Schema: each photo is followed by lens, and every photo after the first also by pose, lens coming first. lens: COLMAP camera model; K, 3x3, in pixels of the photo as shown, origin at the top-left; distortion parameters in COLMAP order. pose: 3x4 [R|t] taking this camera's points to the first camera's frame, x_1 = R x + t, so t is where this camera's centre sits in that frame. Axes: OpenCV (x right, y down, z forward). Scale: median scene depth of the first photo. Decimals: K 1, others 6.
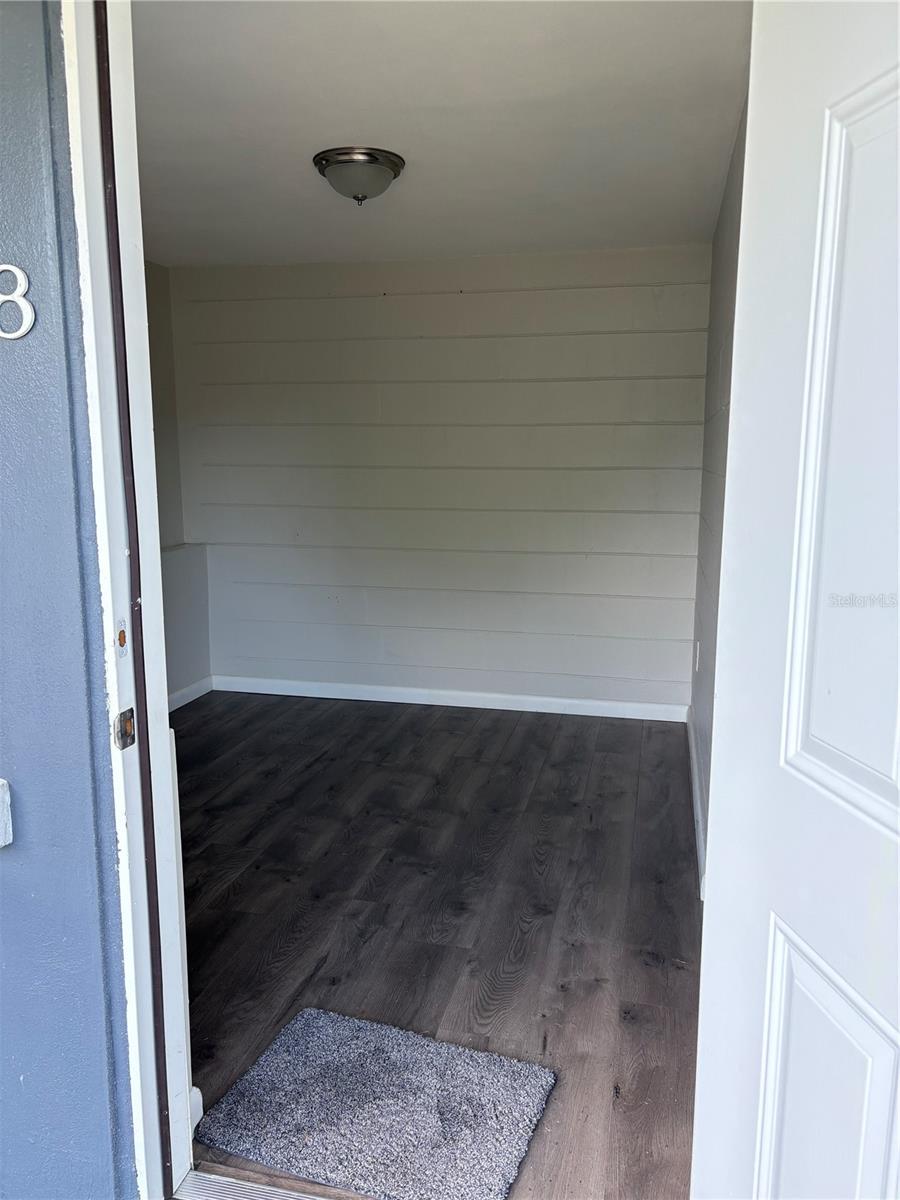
lens RADIAL K [[911.7, 0, 446.1], [0, 911.7, 599.0], [0, 0, 1]] dist [0.029382, -0.029479]
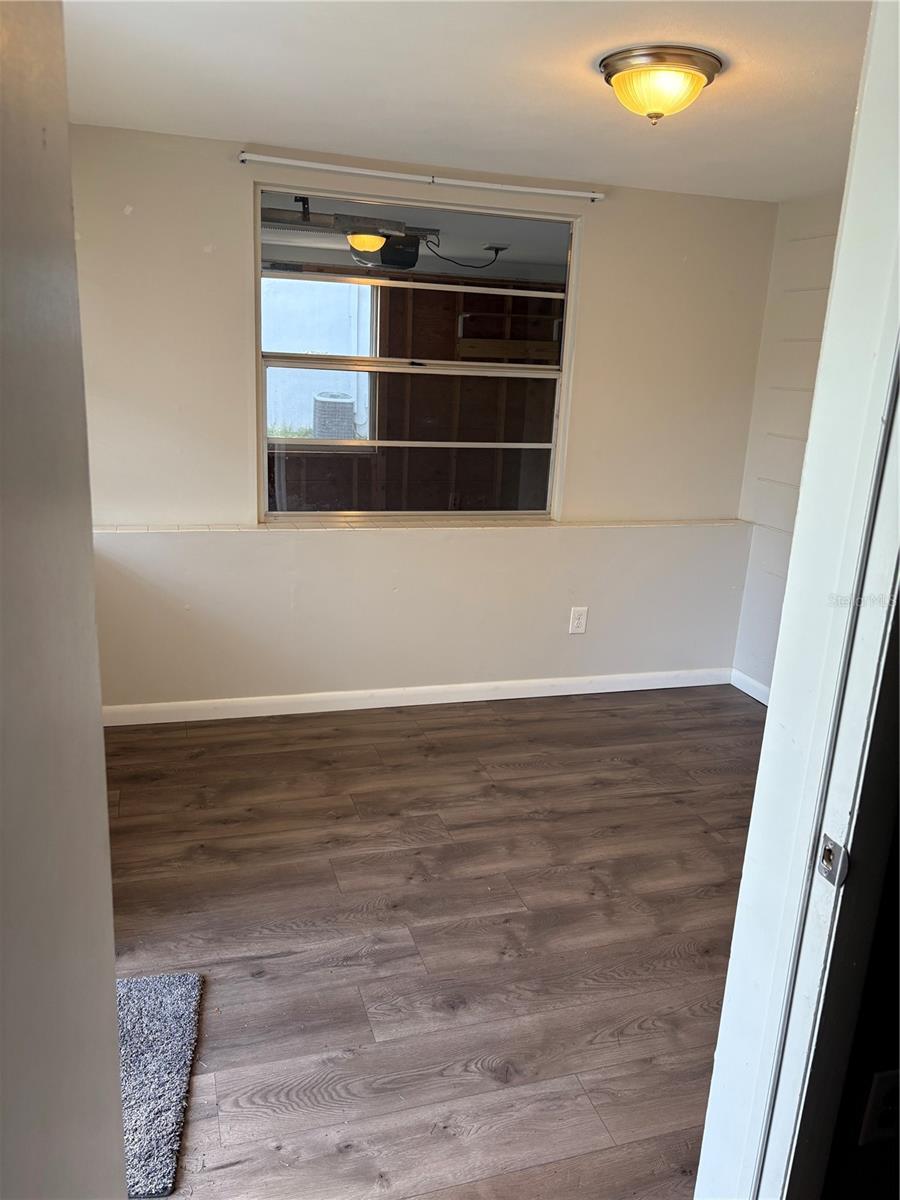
lens RADIAL K [[911.7, 0, 445.1], [0, 911.7, 599.3], [0, 0, 1]] dist [0.029382, -0.029479]
pose [[0.519766, 0.248669, -0.817317, 0.587003], [-0.186760, 0.966633, 0.175330, -0.161109], [0.833645, 0.061512, 0.548865, 0.499259]]
